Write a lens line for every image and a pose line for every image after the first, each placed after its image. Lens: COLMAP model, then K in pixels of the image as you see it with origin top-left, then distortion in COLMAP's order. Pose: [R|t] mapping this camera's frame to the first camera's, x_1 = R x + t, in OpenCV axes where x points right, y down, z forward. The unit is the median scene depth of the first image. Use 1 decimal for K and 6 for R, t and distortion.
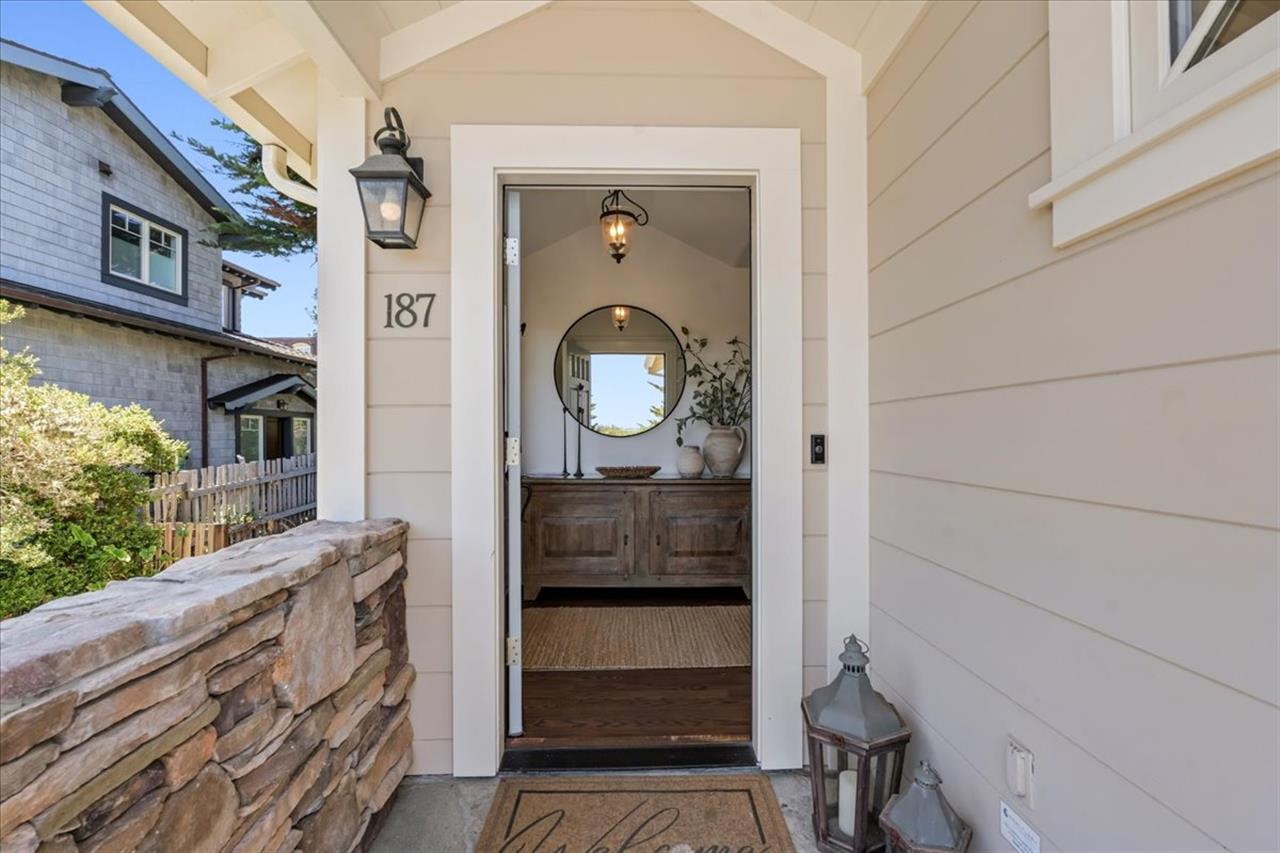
lens RADIAL K [[571.3, 0, 640.0], [0, 571.3, 426.5], [0, 0, 1]] dist [-0.011170, 0.000142]
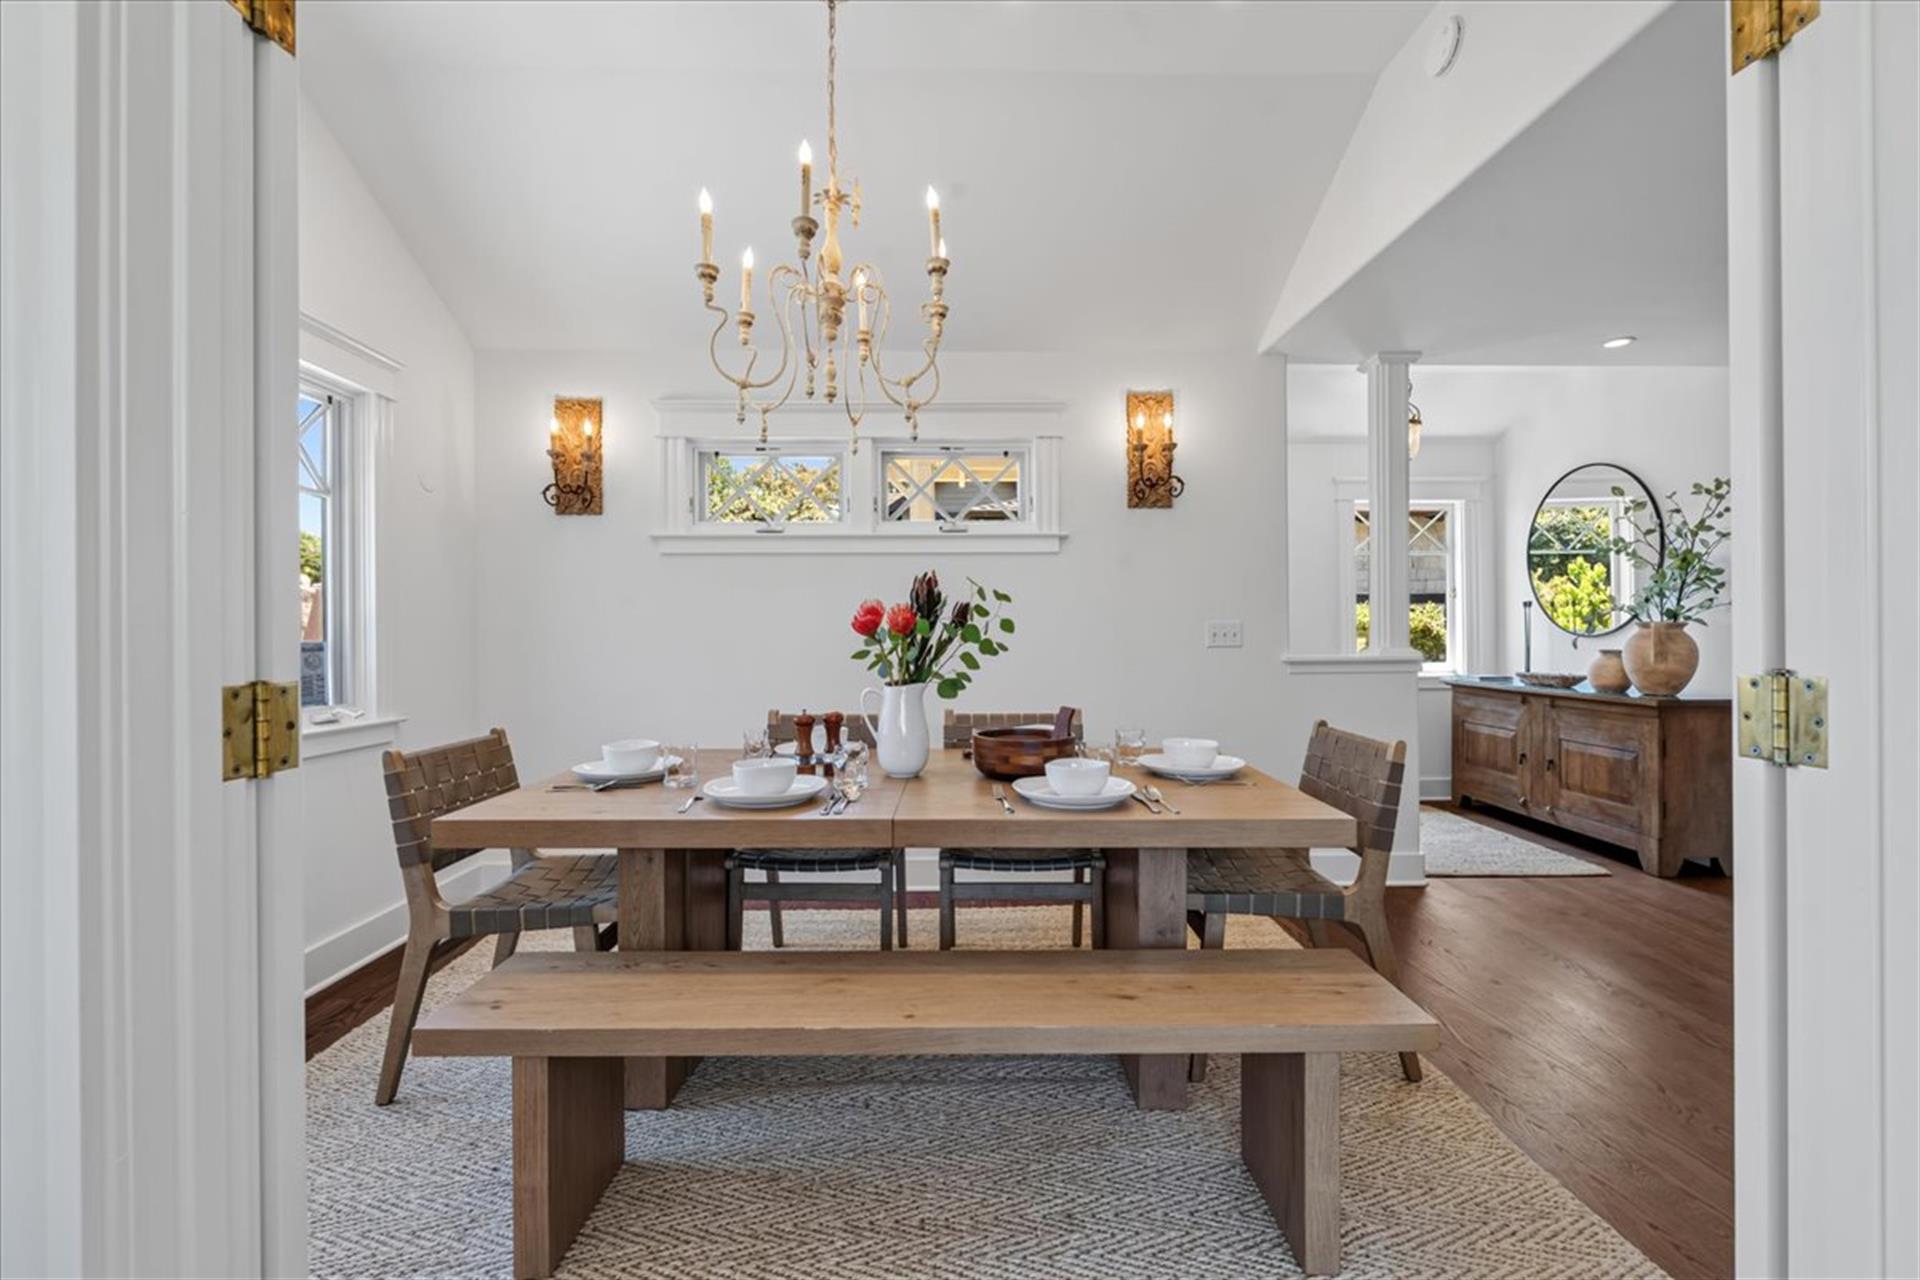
lens RADIAL K [[857.0, 0, 960.0], [0, 857.0, 640.0], [0, 0, 1]] dist [-0.011170, 0.000142]
pose [[-0.015465, 0.002475, -0.999877, 1.238178], [0.015632, 0.999875, 0.002233, 0.007069], [0.999758, -0.015595, -0.015501, 0.184814]]
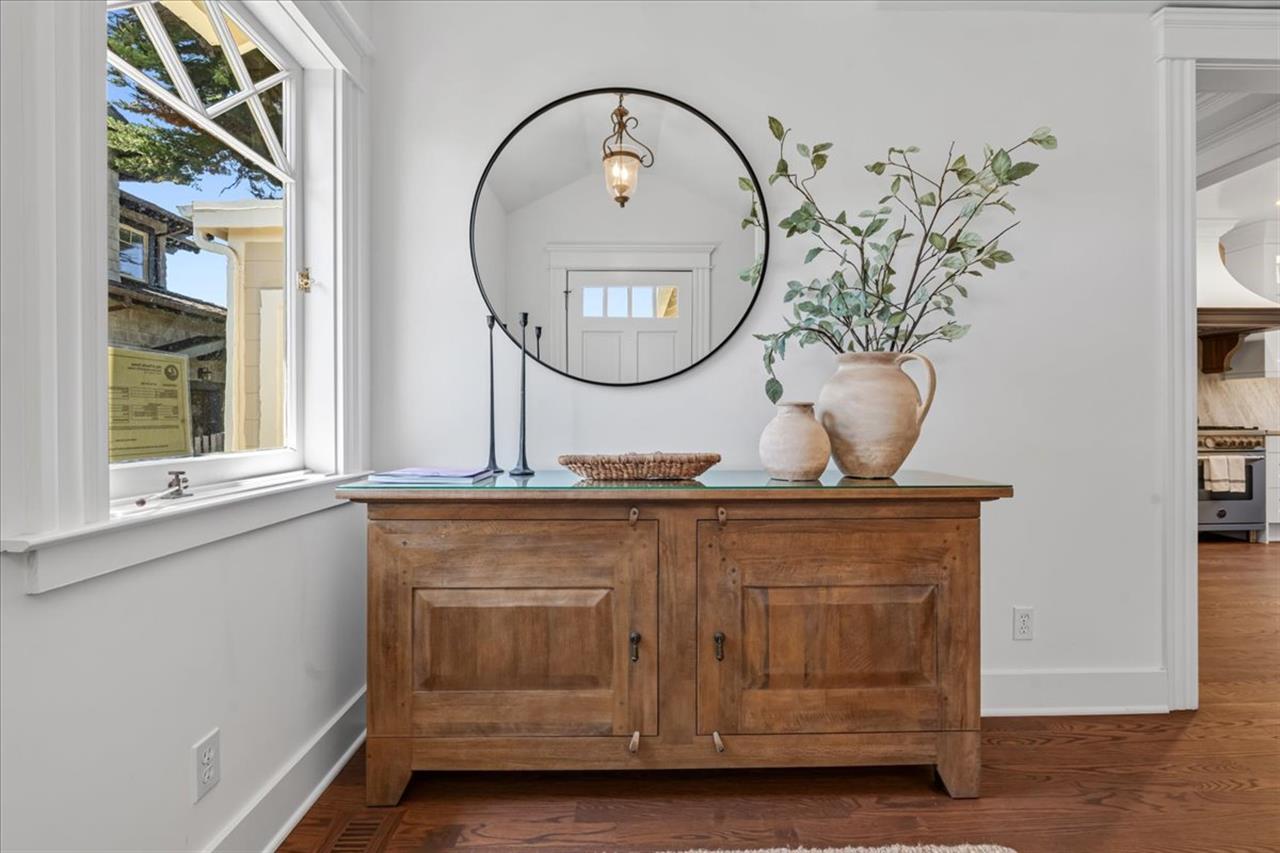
lens RADIAL K [[571.3, 0, 640.0], [0, 571.3, 426.5], [0, 0, 1]] dist [-0.011170, 0.000142]
pose [[0.999953, -0.001077, -0.009666, -0.017294], [0.001356, 0.999582, 0.028888, 0.040383], [0.009631, -0.028899, 0.999536, 0.616062]]
